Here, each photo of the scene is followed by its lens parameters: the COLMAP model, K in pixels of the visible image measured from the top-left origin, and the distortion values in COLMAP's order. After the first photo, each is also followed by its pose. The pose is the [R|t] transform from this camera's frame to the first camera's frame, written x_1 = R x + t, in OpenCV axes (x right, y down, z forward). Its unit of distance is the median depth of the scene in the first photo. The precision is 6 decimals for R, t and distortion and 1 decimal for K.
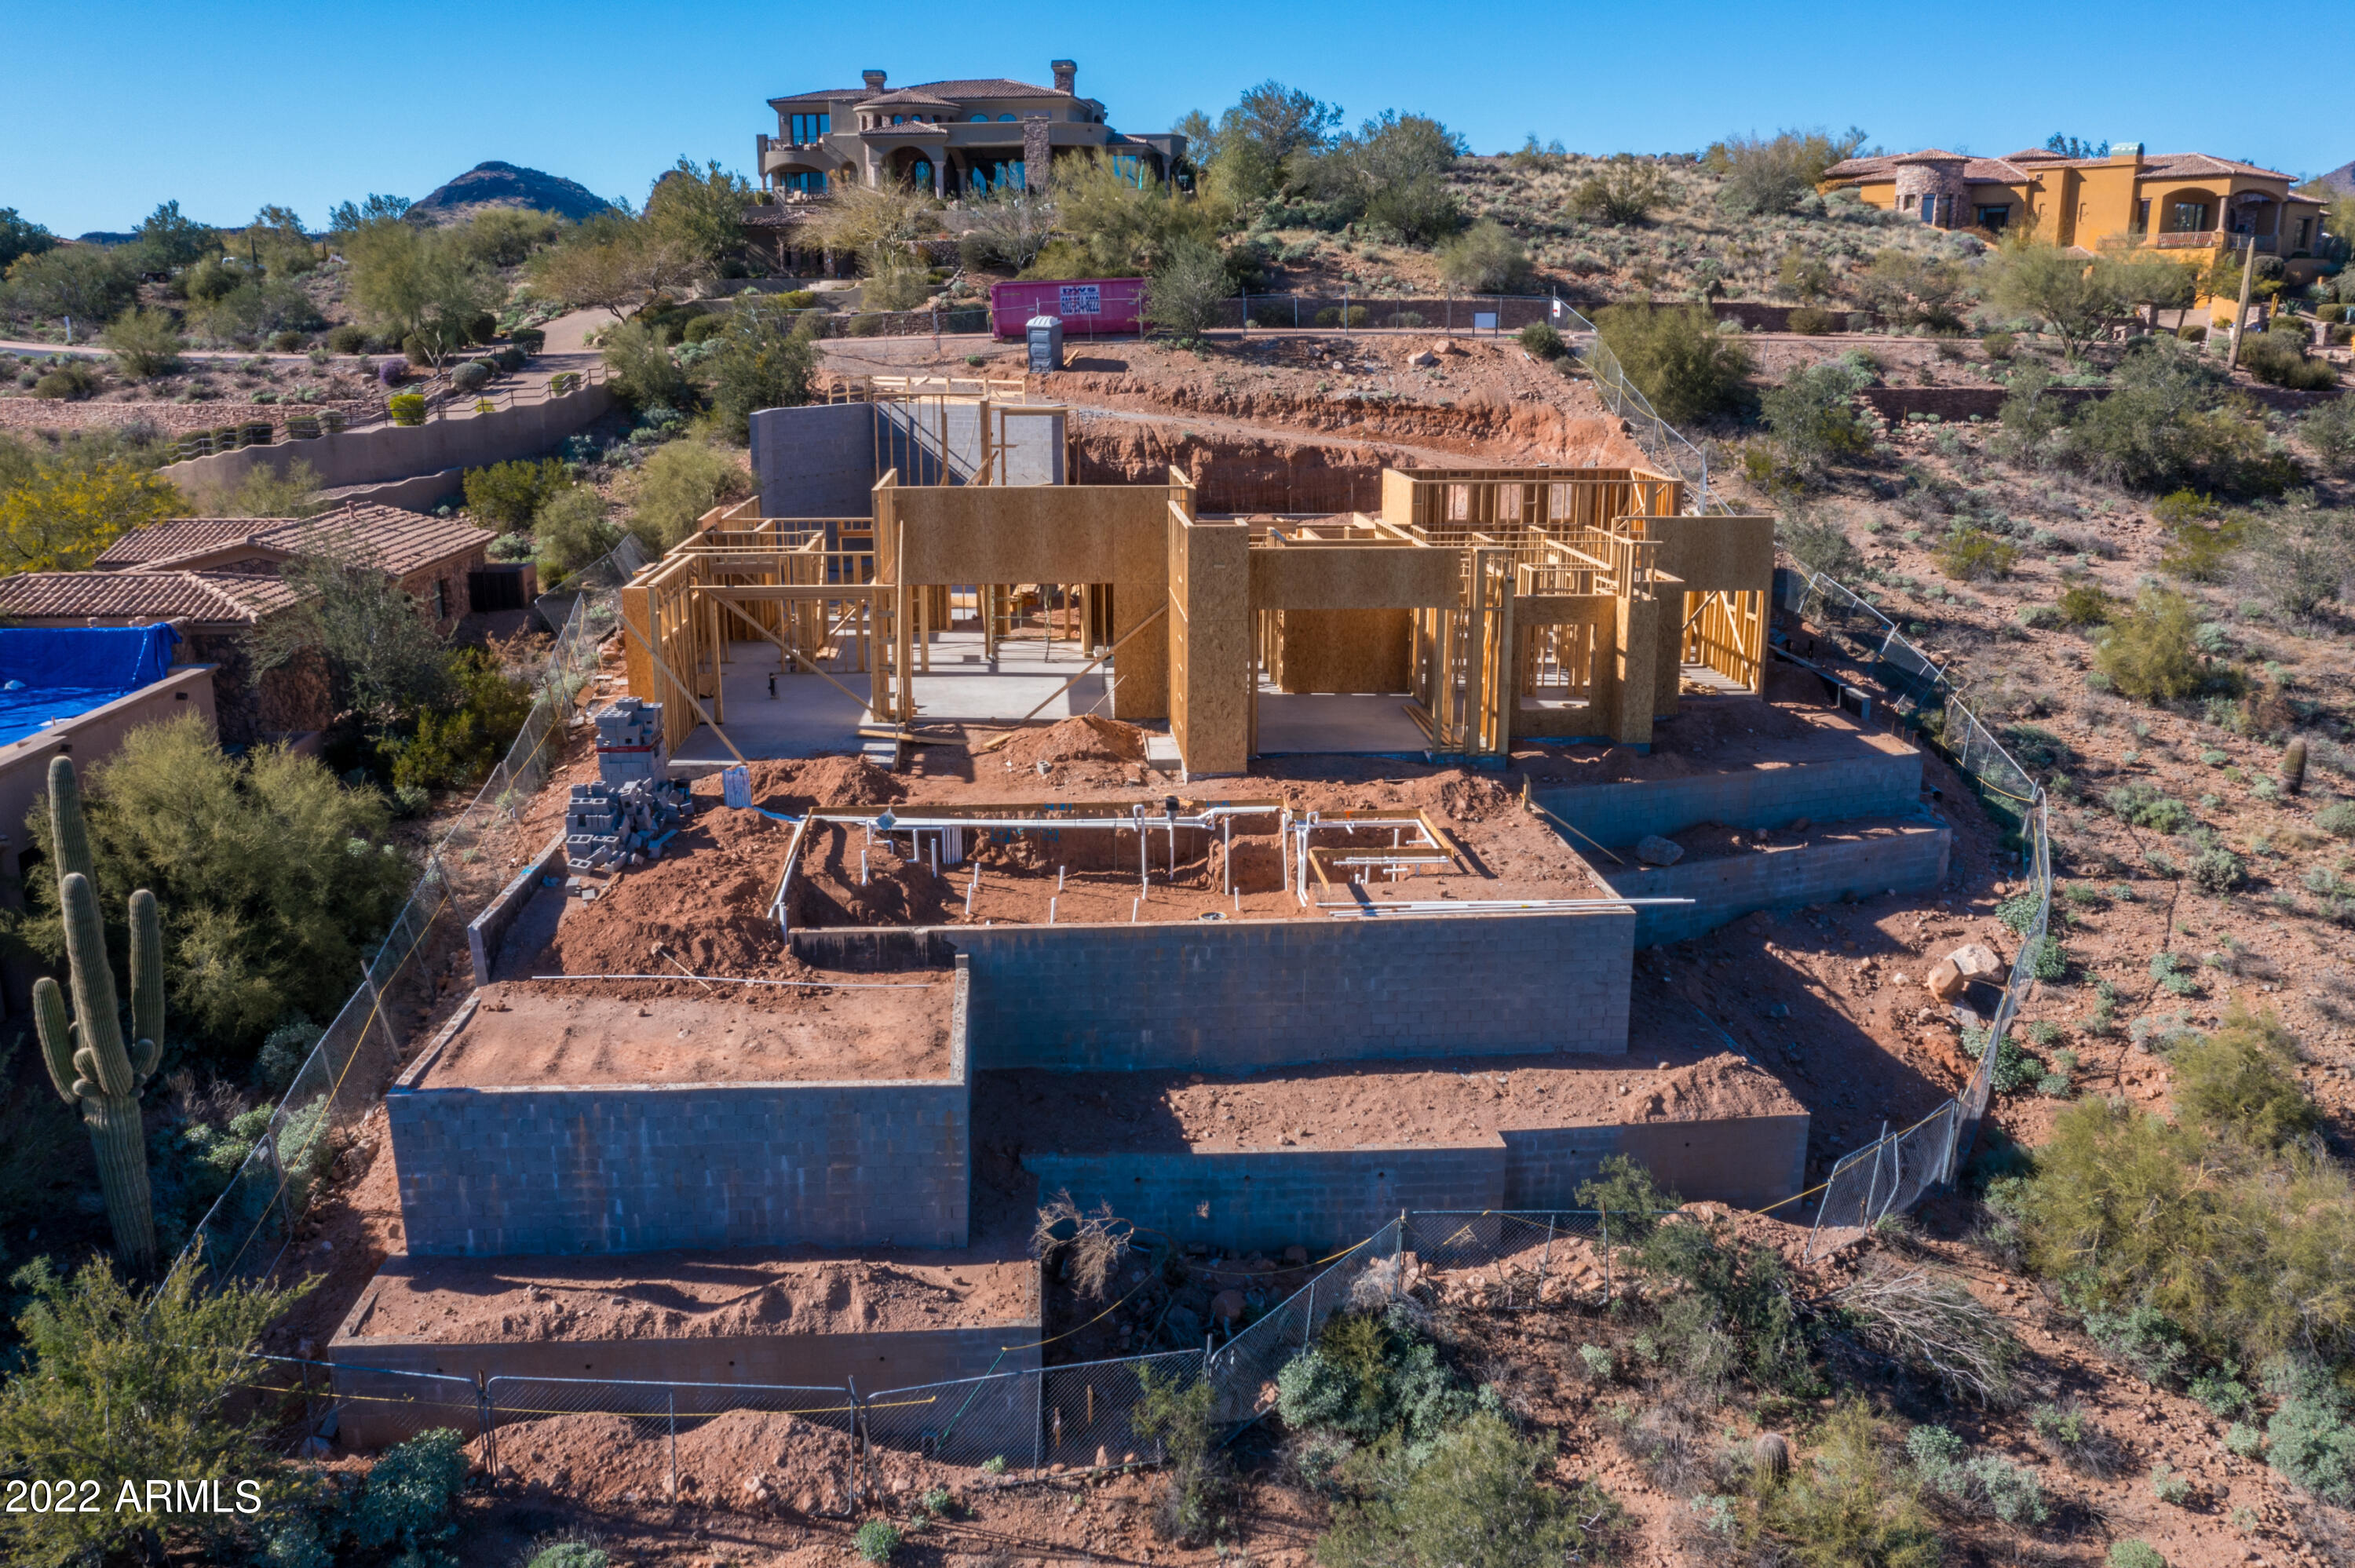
lens RADIAL K [[1851.8, 0, 1175.9], [0, 1851.8, 779.5], [0, 0, 1]] dist [-0.039349, 0.003055]
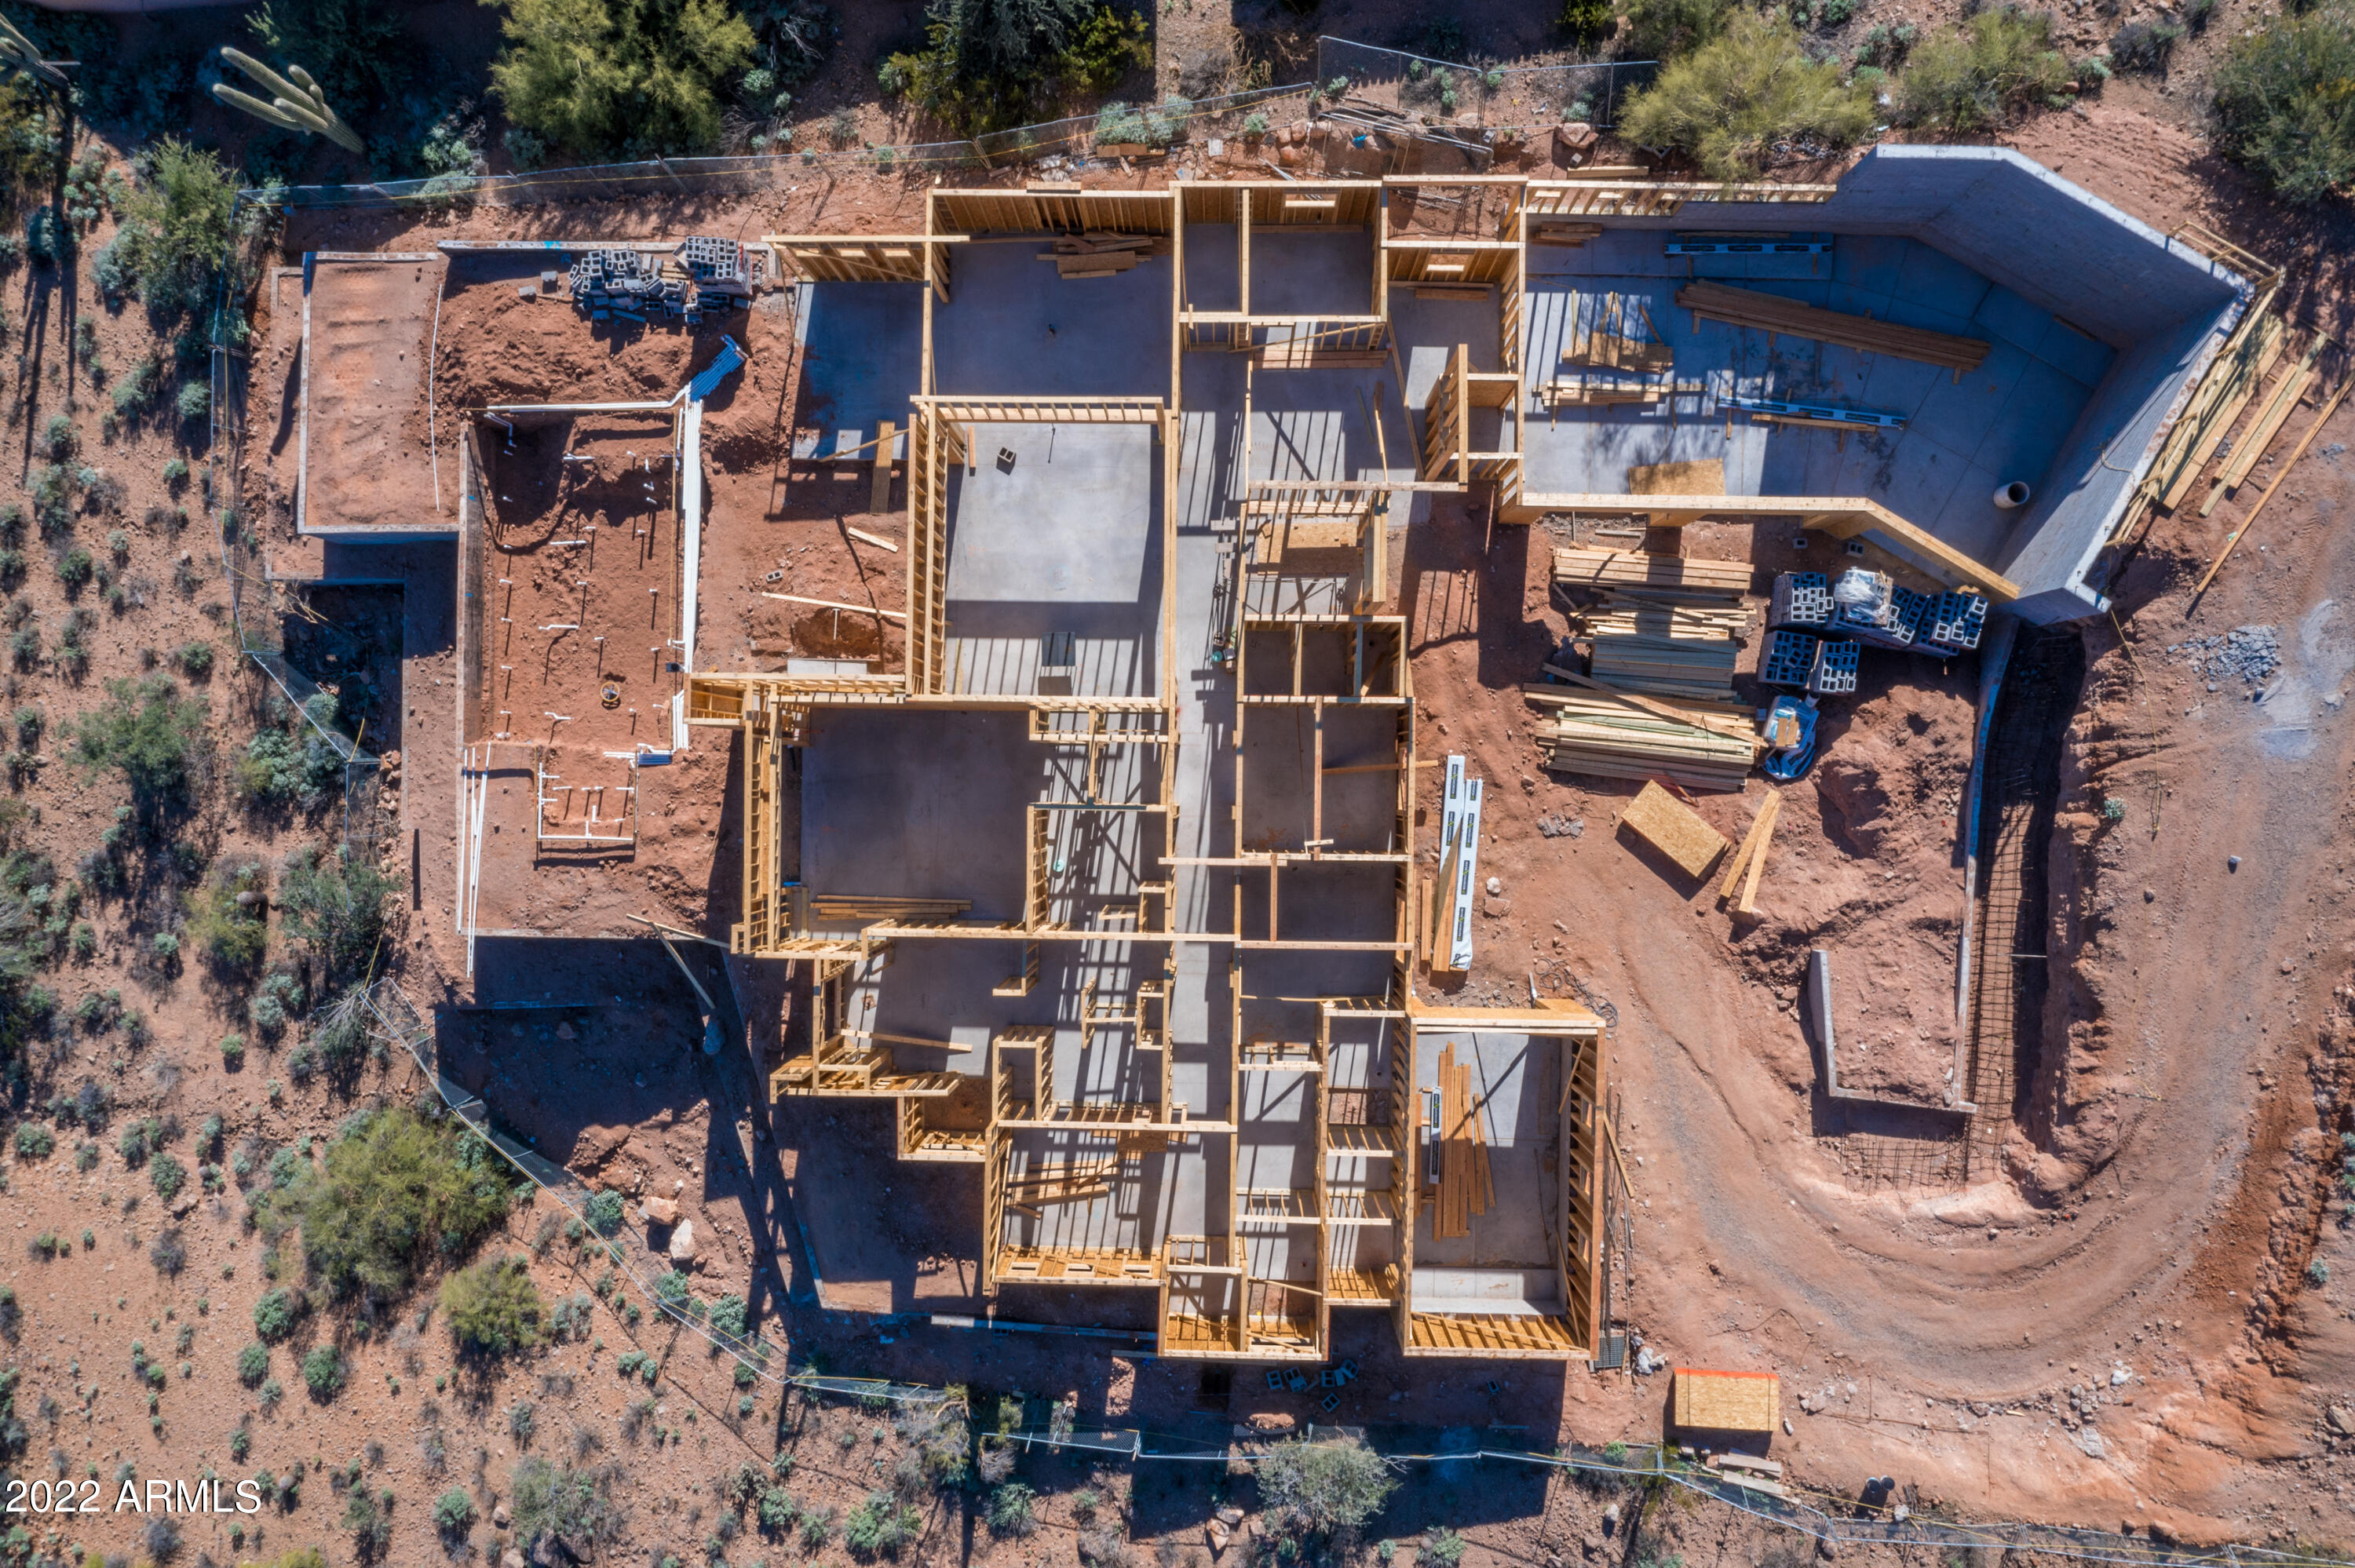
lens RADIAL K [[1851.8, 0, 1175.9], [0, 1851.8, 779.5], [0, 0, 1]] dist [-0.039349, 0.003055]
pose [[-0.088754, 0.996049, 0.003101, 0.041404], [-0.218045, -0.022467, 0.975680, -1.316593], [0.971895, 0.085919, 0.219178, 0.996686]]
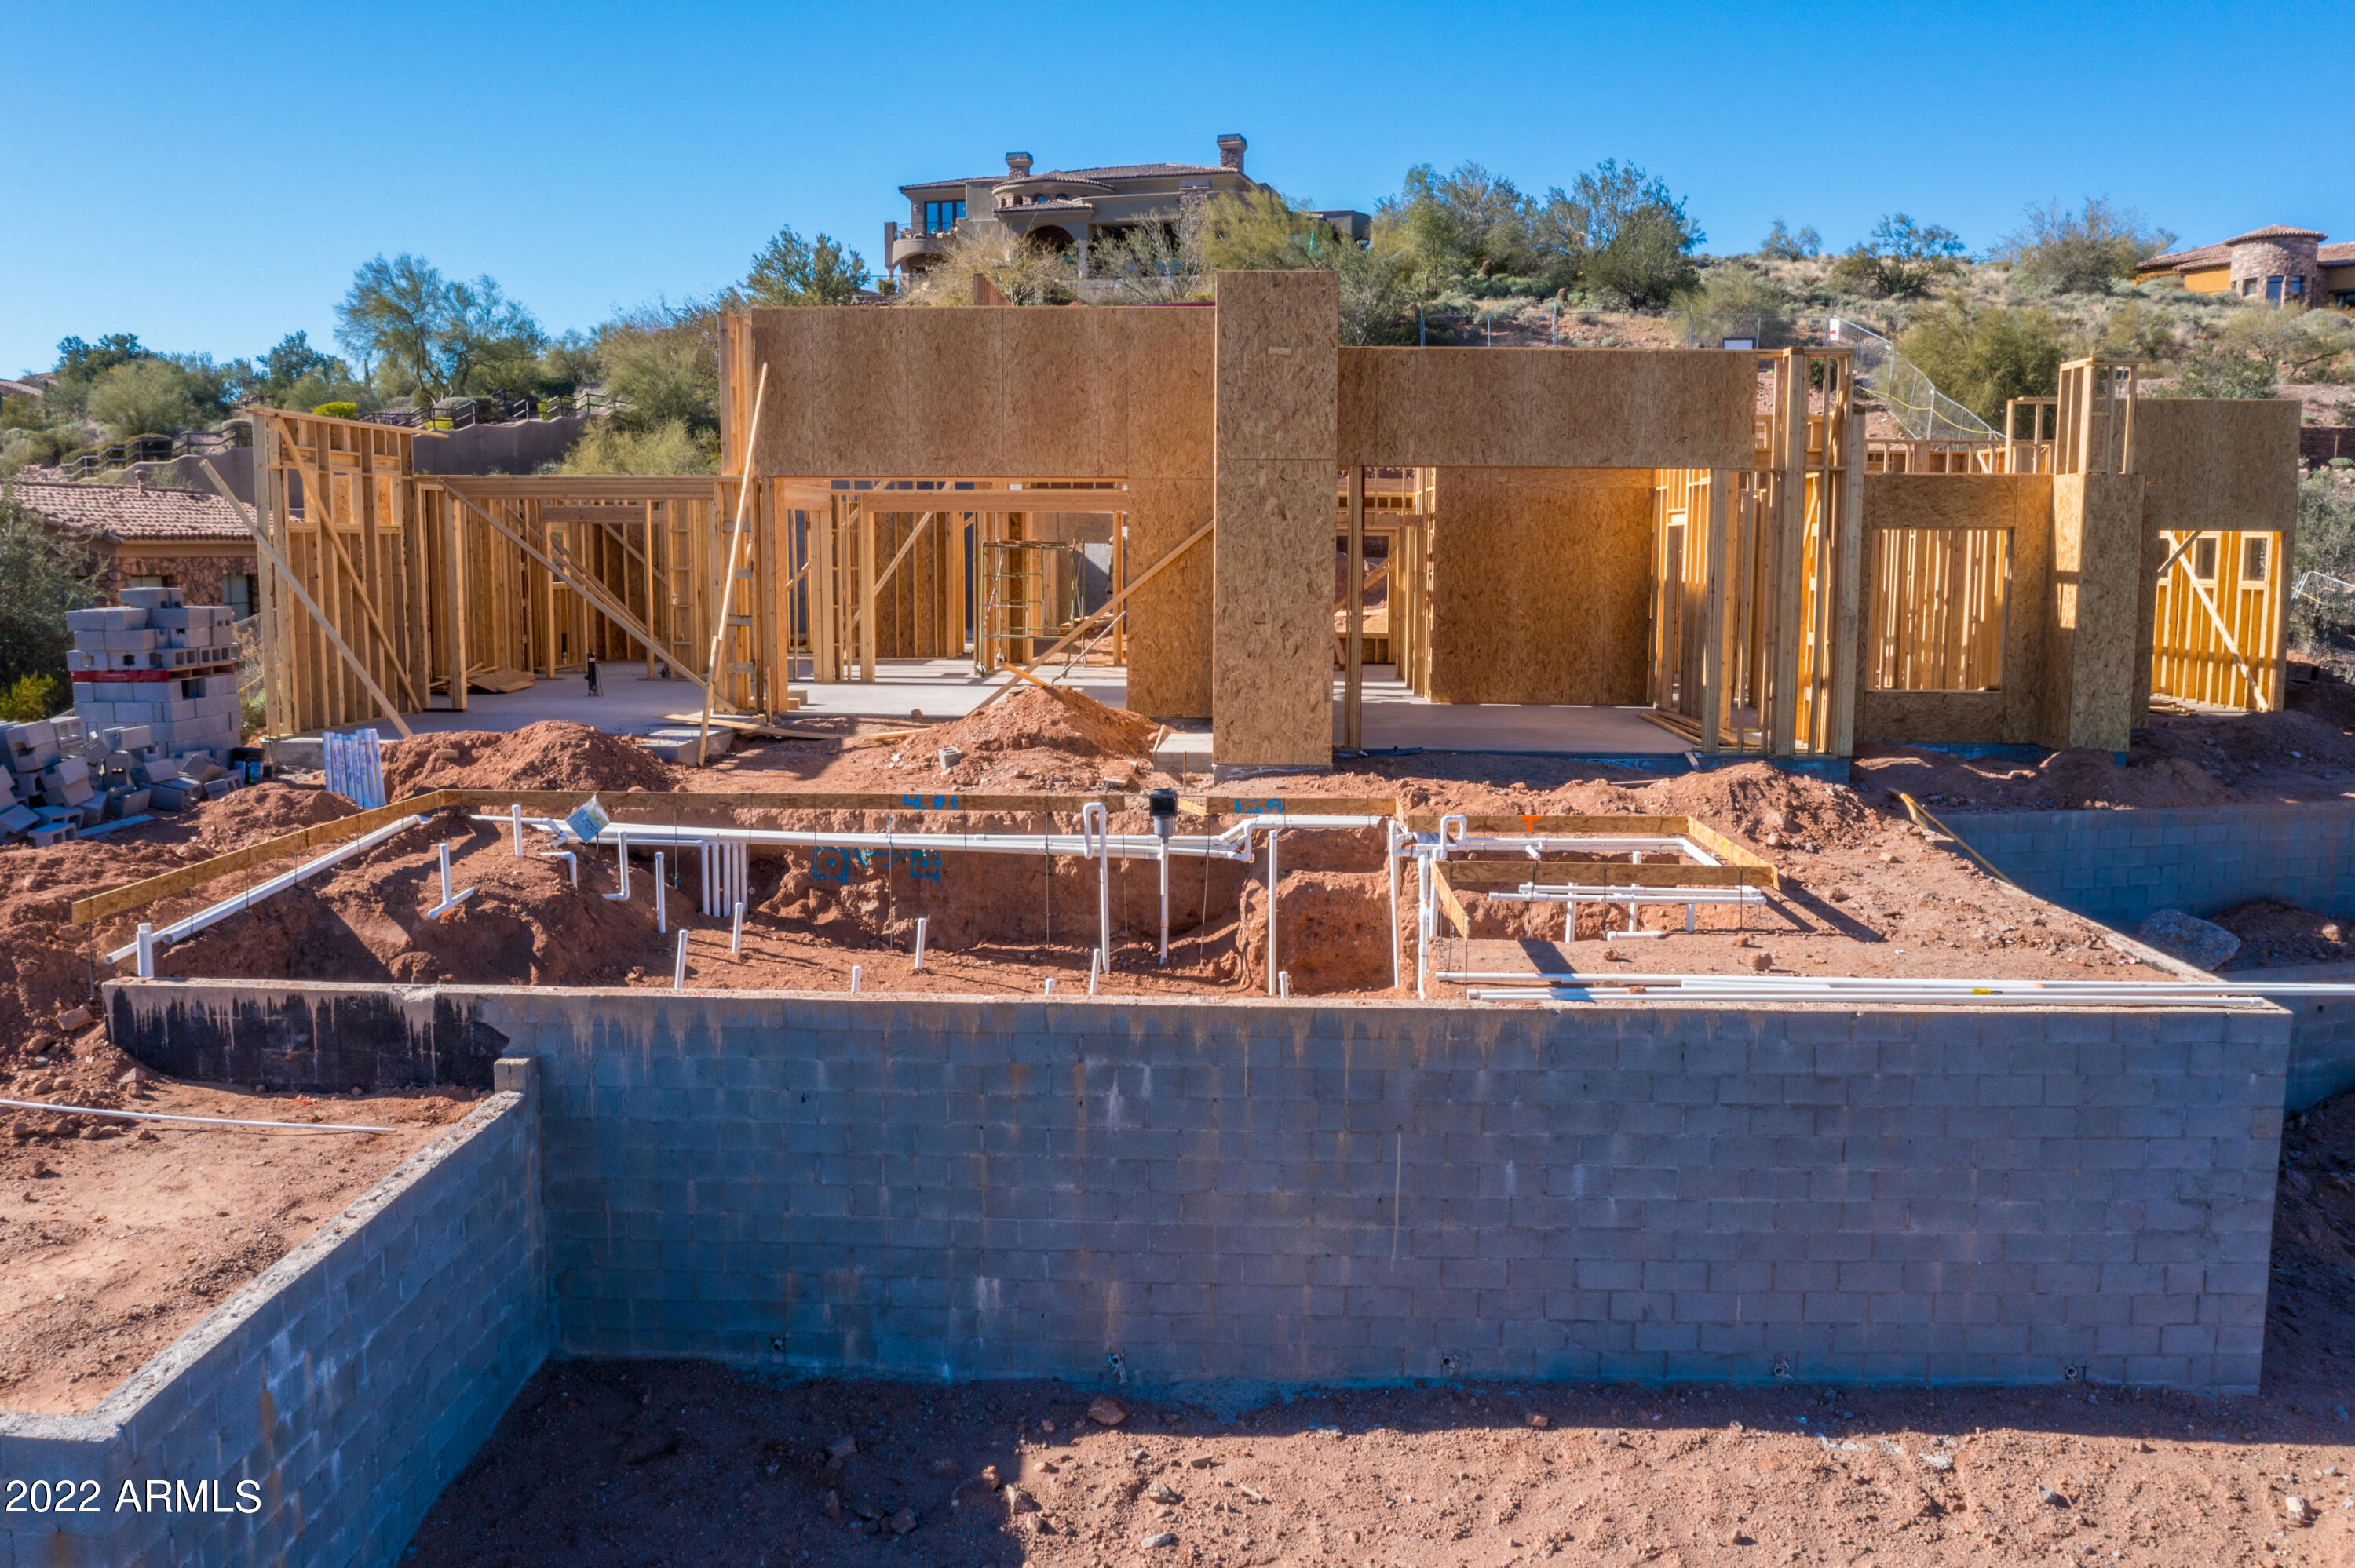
lens RADIAL K [[1880.6, 0, 1175.0], [0, 1880.6, 784.1], [0, 0, 1]] dist [-0.041478, 0.008728]
pose [[0.993574, 0.016911, -0.111917, 0.052194], [-0.030077, 0.992674, -0.117020, 0.061328], [0.109118, 0.119634, 0.986803, 0.478079]]
